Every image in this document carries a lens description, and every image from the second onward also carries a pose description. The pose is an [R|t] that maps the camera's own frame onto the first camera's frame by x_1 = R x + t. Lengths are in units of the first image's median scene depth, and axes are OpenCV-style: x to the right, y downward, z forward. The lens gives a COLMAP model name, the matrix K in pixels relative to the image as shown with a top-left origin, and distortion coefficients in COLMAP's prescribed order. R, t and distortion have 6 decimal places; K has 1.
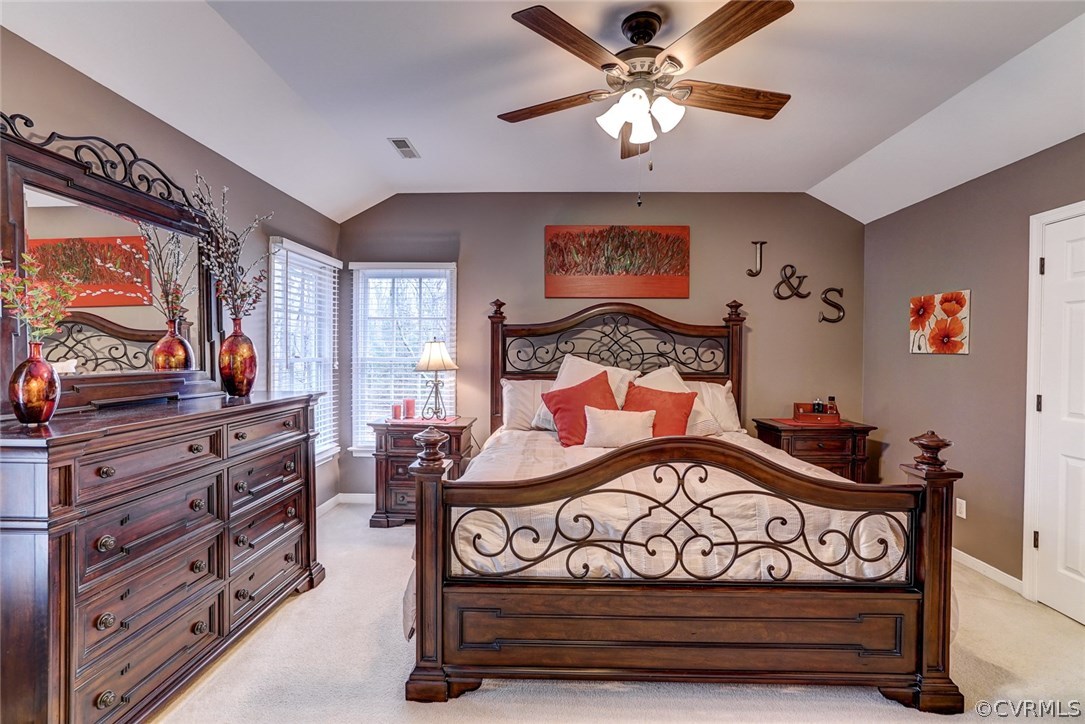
lens RADIAL K [[496.7, 0, 537.8], [0, 496.7, 362.9], [0, 0, 1]] dist [-0.036892, 0.017944]
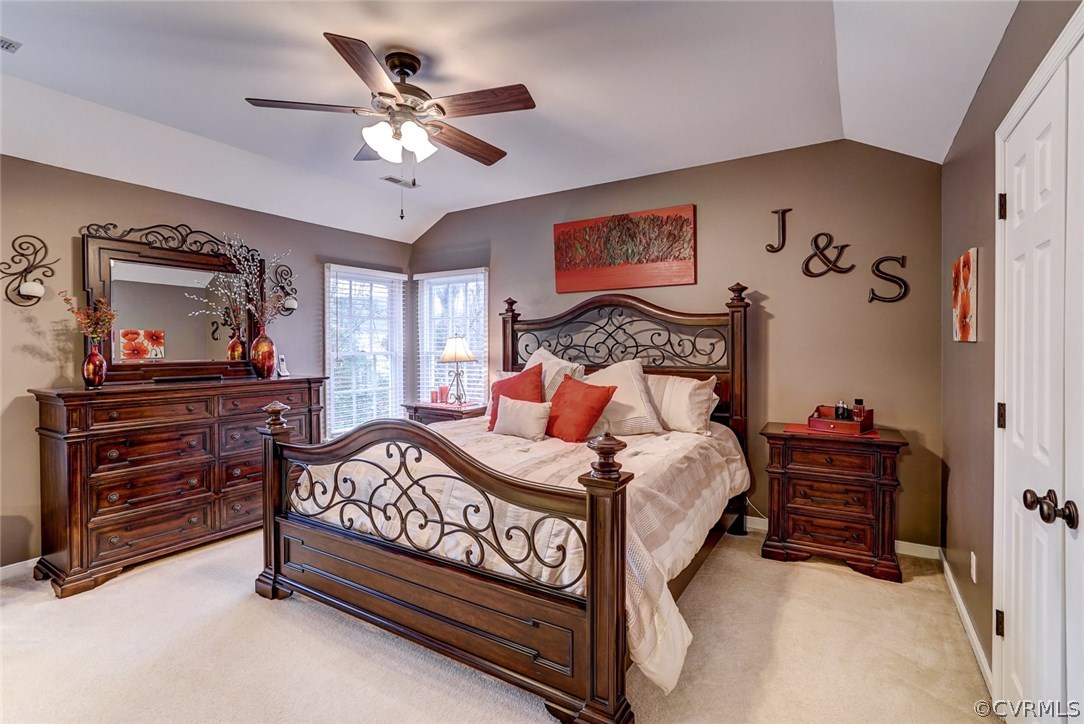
lens RADIAL K [[496.2, 0, 534.9], [0, 496.2, 354.1], [0, 0, 1]] dist [-0.036892, 0.017944]
pose [[0.866719, -0.002279, -0.498791, 1.097815], [-0.000445, 0.999986, -0.005343, 0.004637], [0.498796, 0.004853, 0.866706, 0.162623]]
